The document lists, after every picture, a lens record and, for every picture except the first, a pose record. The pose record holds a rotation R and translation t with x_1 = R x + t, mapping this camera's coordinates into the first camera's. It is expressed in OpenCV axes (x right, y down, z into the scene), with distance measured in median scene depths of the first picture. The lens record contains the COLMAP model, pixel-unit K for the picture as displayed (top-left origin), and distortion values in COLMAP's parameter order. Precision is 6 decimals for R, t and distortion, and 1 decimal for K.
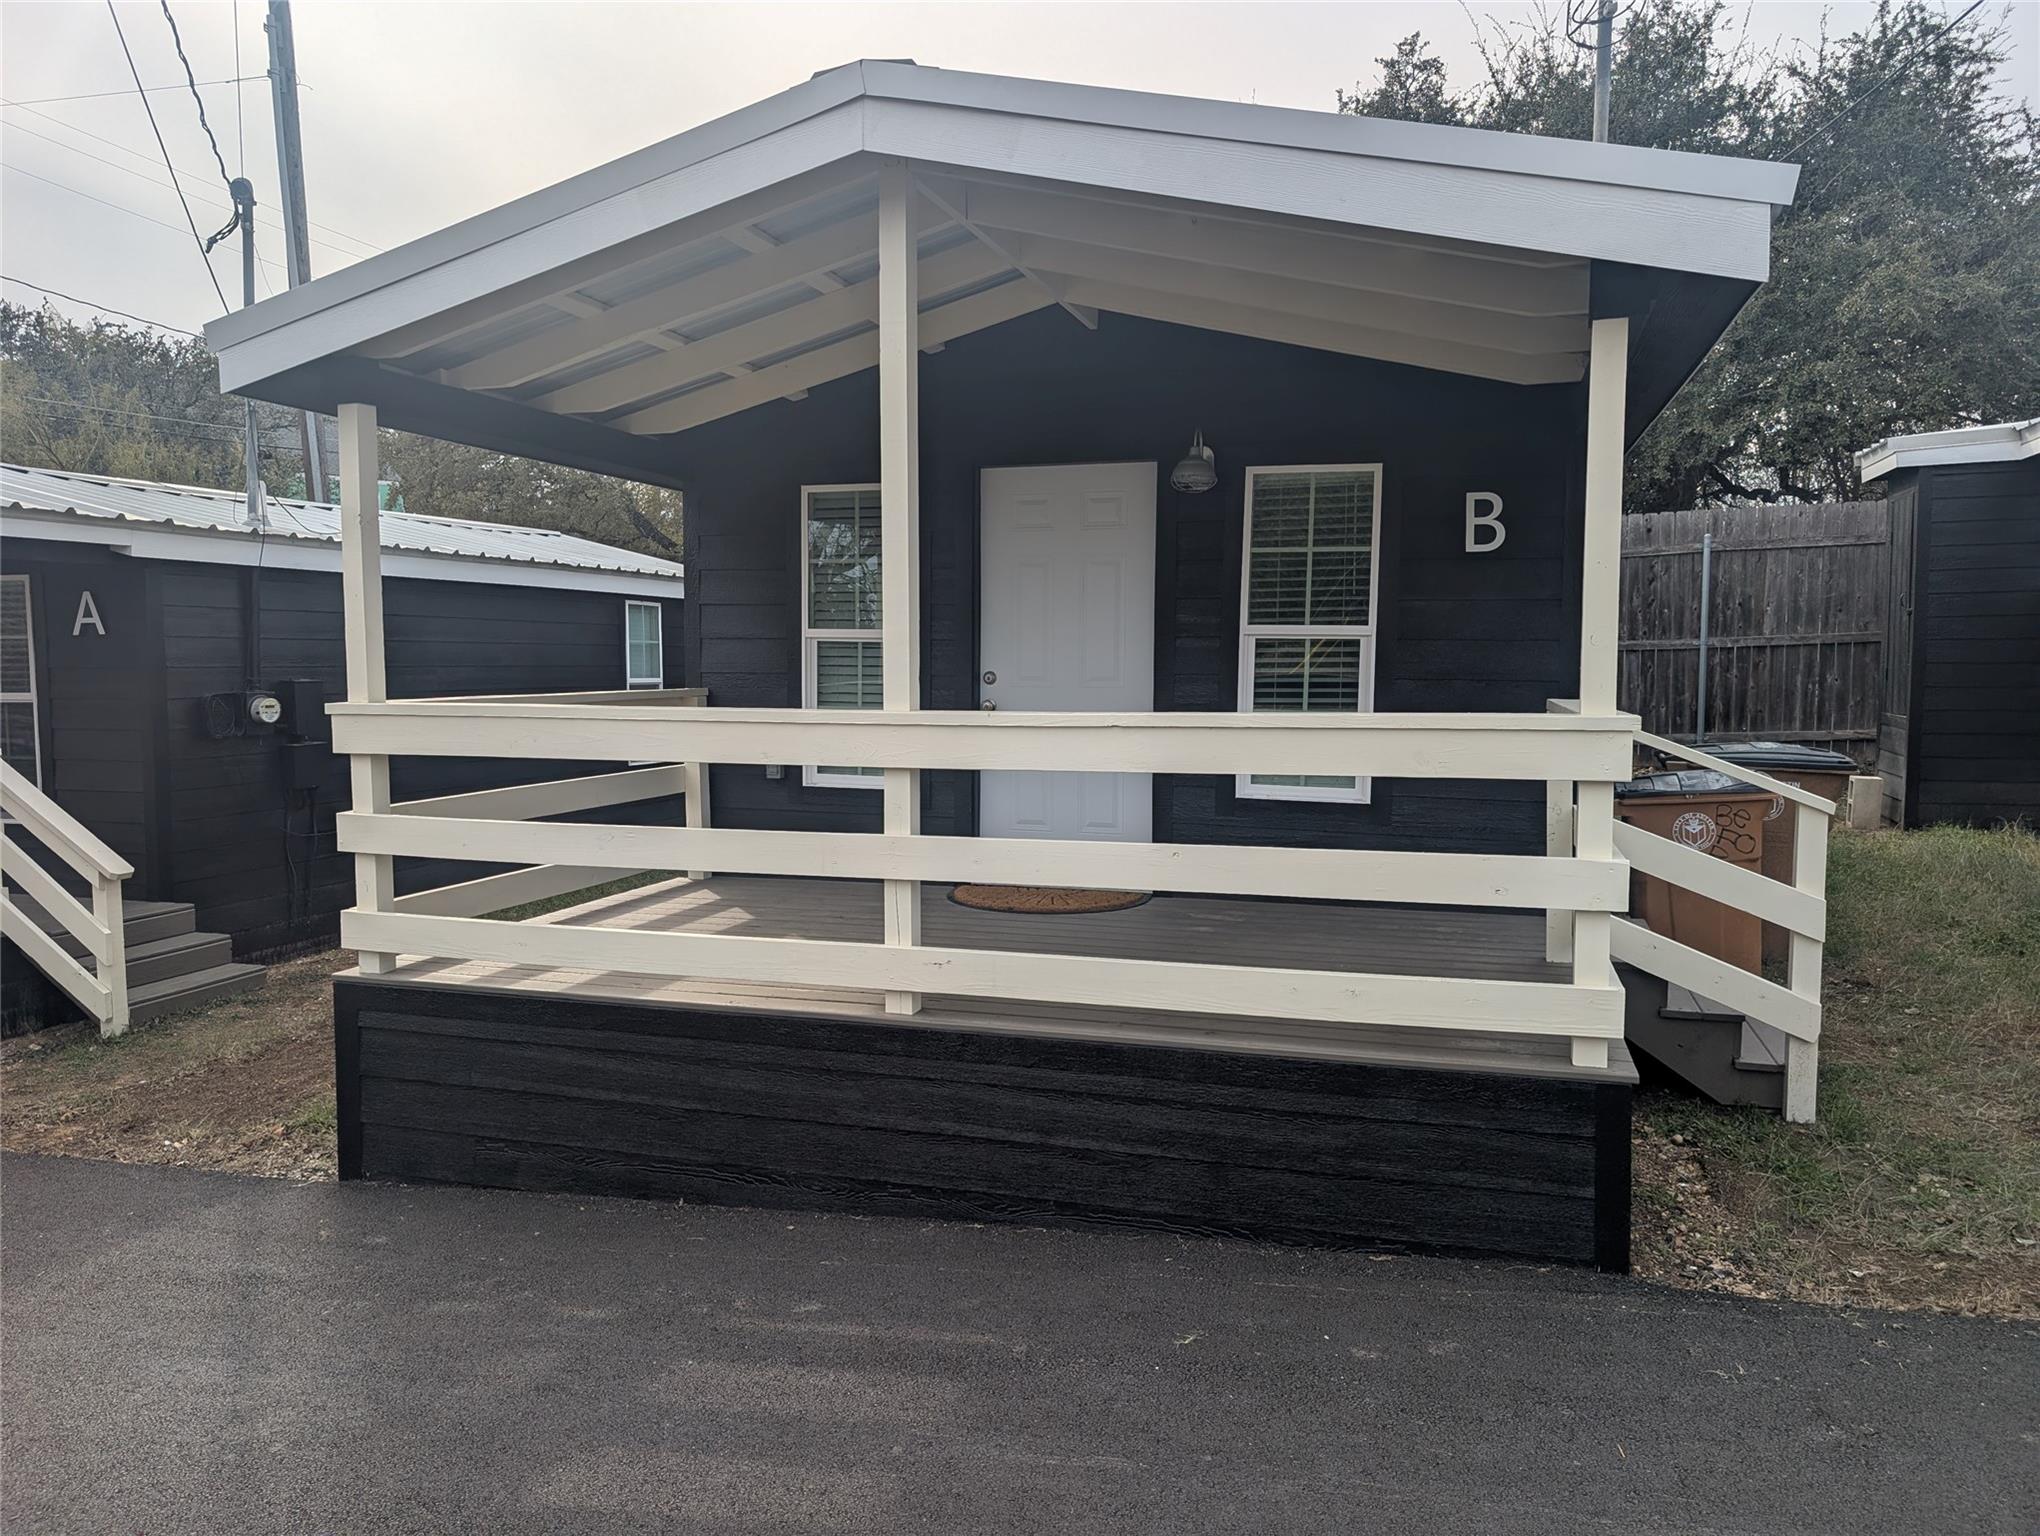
lens RADIAL K [[1466.9, 0, 1017.3], [0, 1466.9, 784.5], [0, 0, 1]] dist [0.025651, -0.002015]
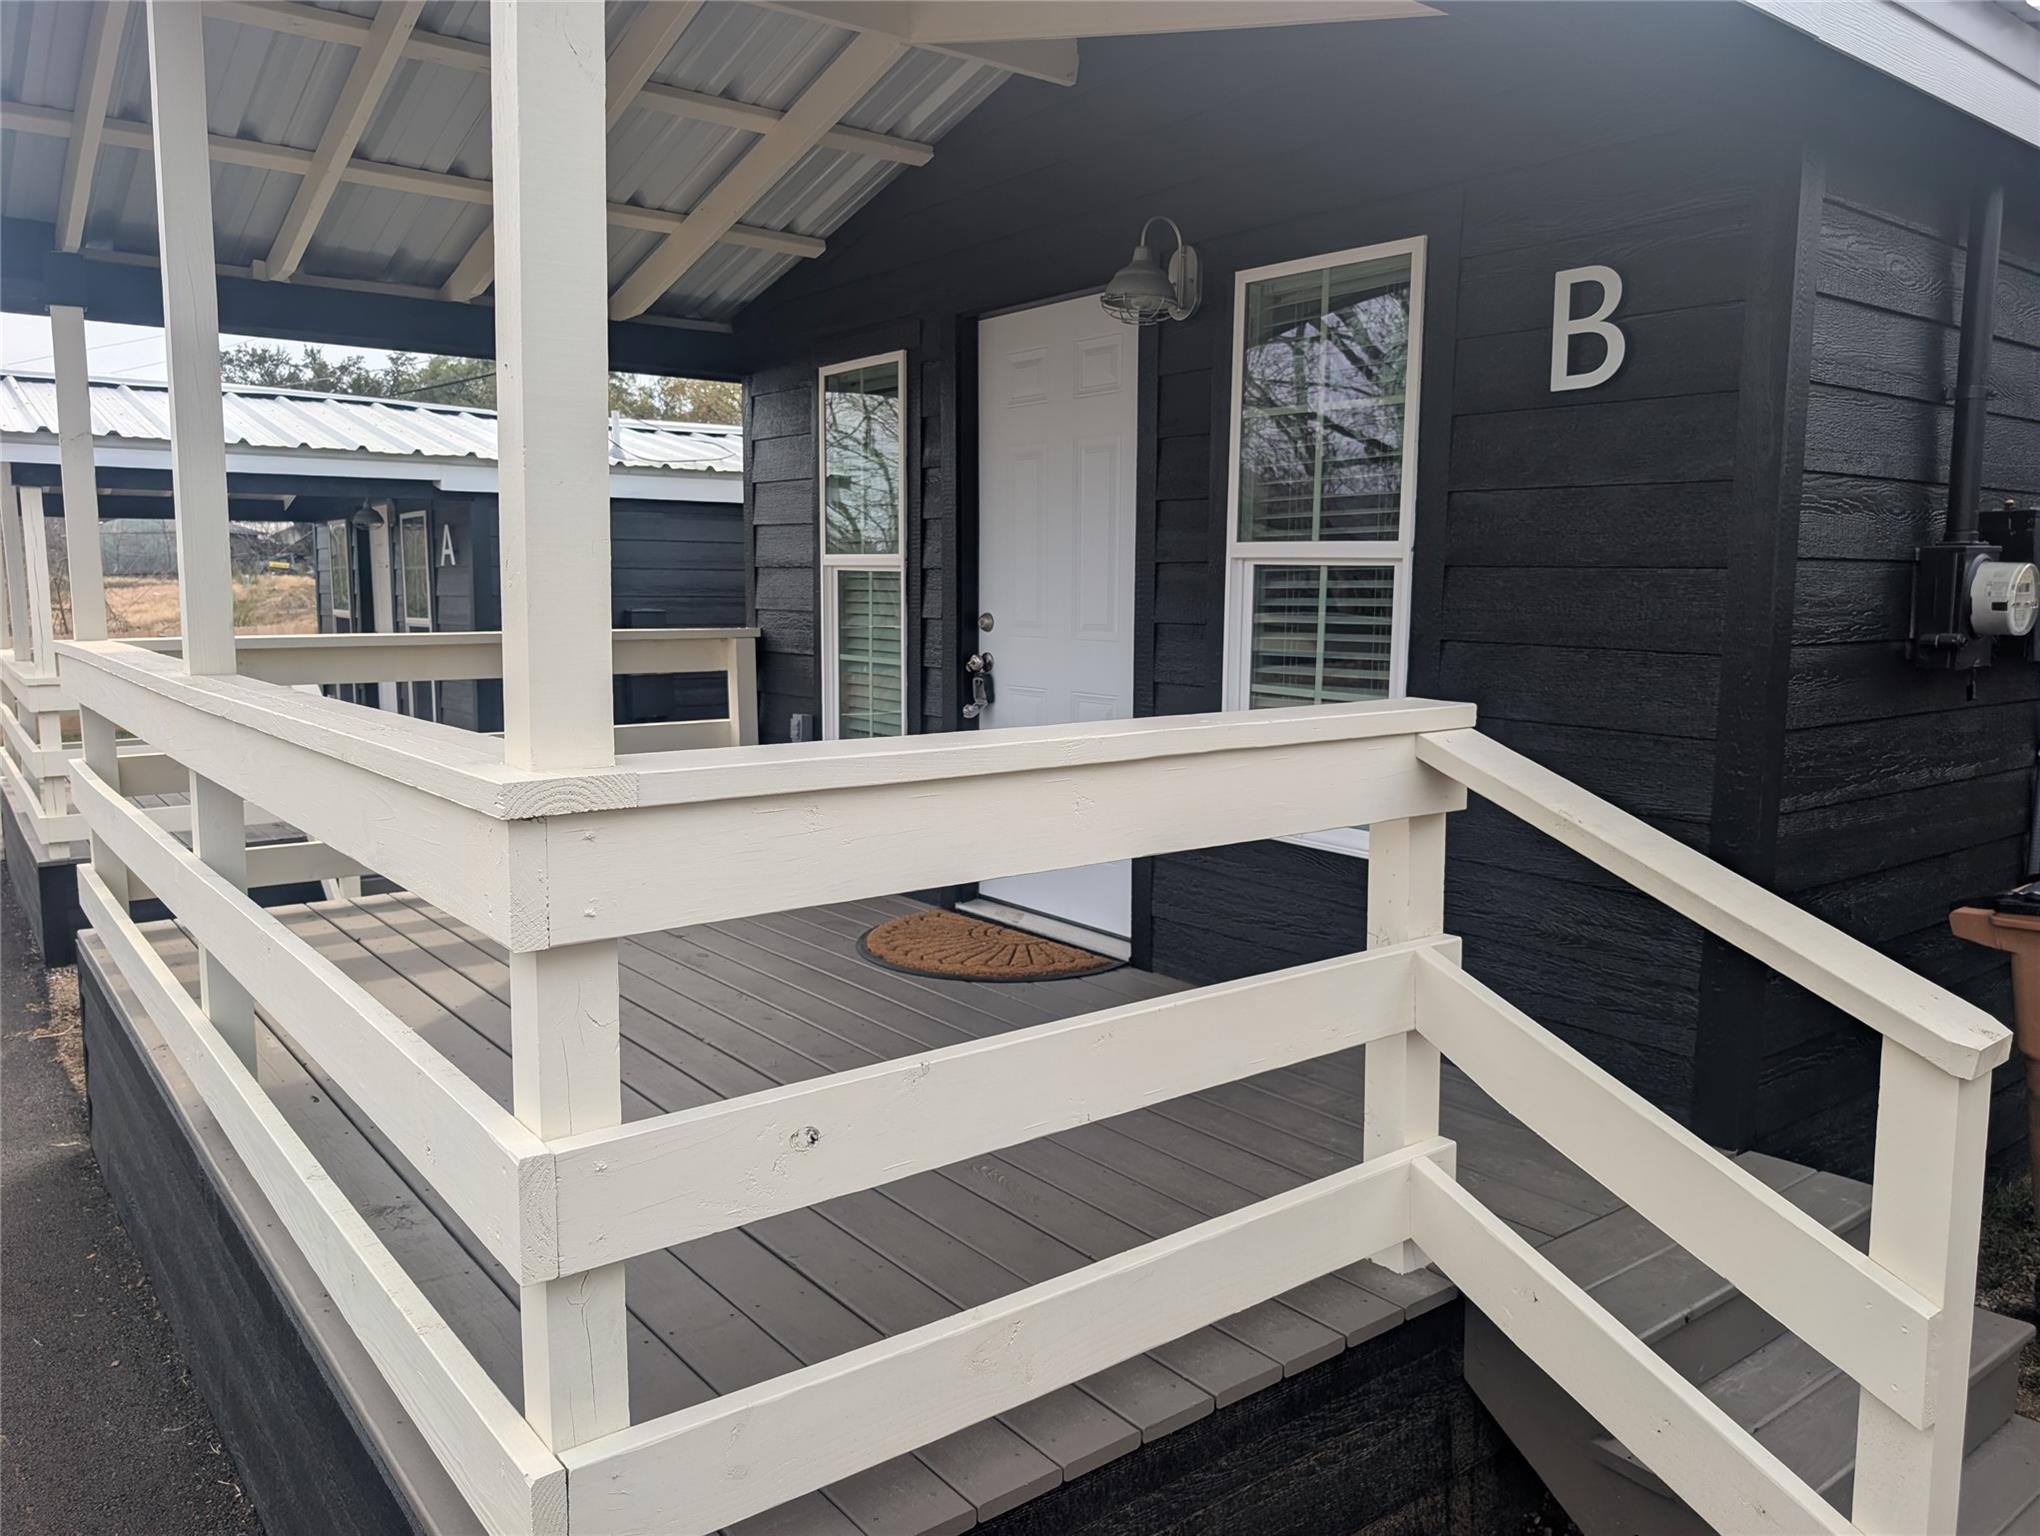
lens RADIAL K [[1466.9, 0, 1017.3], [0, 1466.9, 784.5], [0, 0, 1]] dist [0.025651, -0.002015]
pose [[0.832500, 0.077290, -0.548607, 0.424350], [-0.048607, 0.996592, 0.066645, -0.046542], [0.551889, -0.028816, 0.833420, 0.454381]]
